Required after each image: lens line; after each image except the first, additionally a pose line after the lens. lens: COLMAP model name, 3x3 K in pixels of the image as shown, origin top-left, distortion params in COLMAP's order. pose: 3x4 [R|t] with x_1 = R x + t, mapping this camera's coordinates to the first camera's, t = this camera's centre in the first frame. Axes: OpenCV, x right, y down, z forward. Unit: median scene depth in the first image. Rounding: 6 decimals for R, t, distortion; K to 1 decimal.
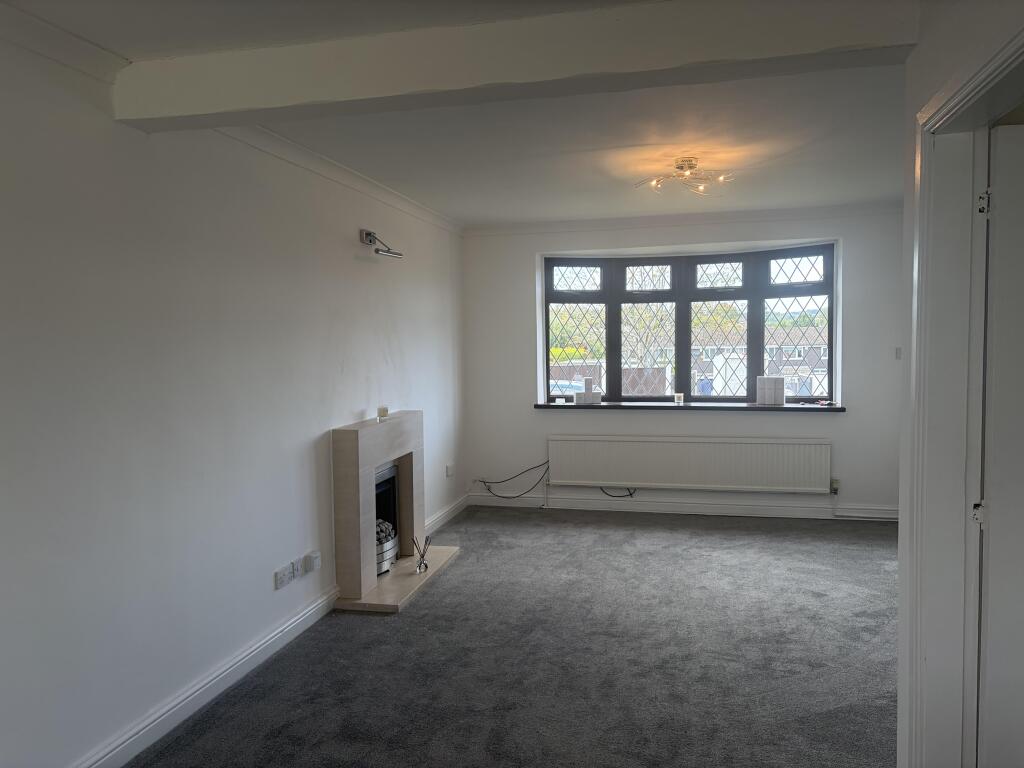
lens RADIAL K [[786.3, 0, 514.1], [0, 786.3, 379.6], [0, 0, 1]] dist [0.058454, -0.066360]
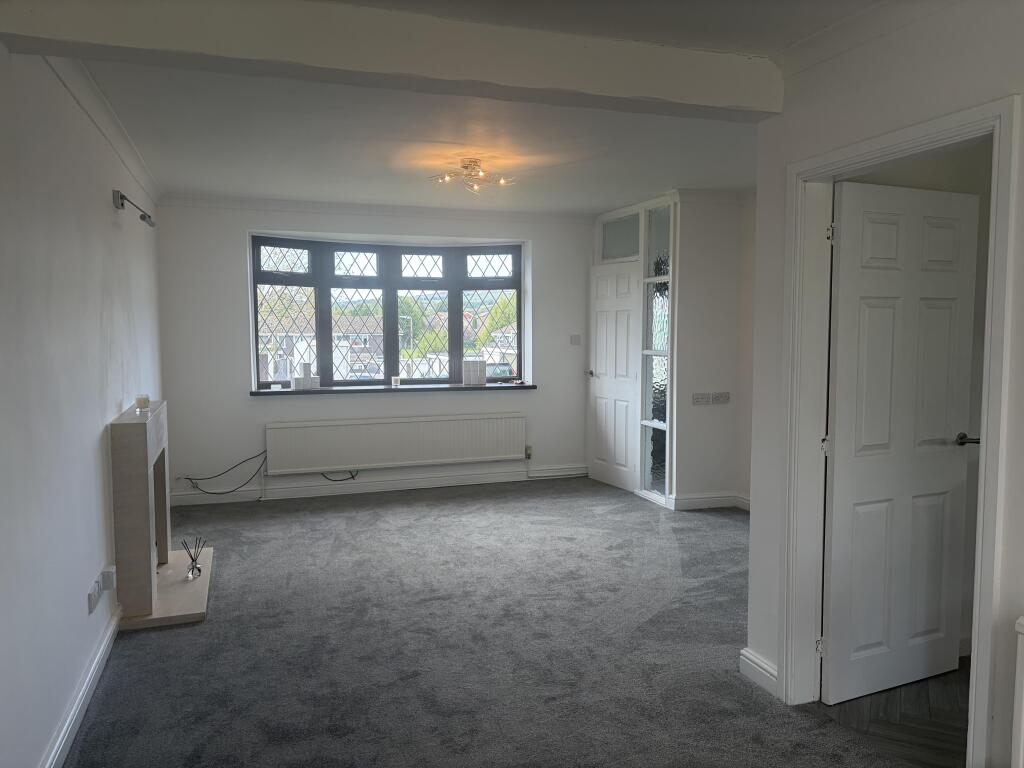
lens RADIAL K [[786.3, 0, 519.6], [0, 786.3, 380.1], [0, 0, 1]] dist [0.058454, -0.066360]
pose [[0.841223, -0.022512, 0.540219, -0.289879], [0.013921, 0.999703, 0.019982, 0.004692], [-0.540509, -0.009289, 0.841287, 0.034858]]
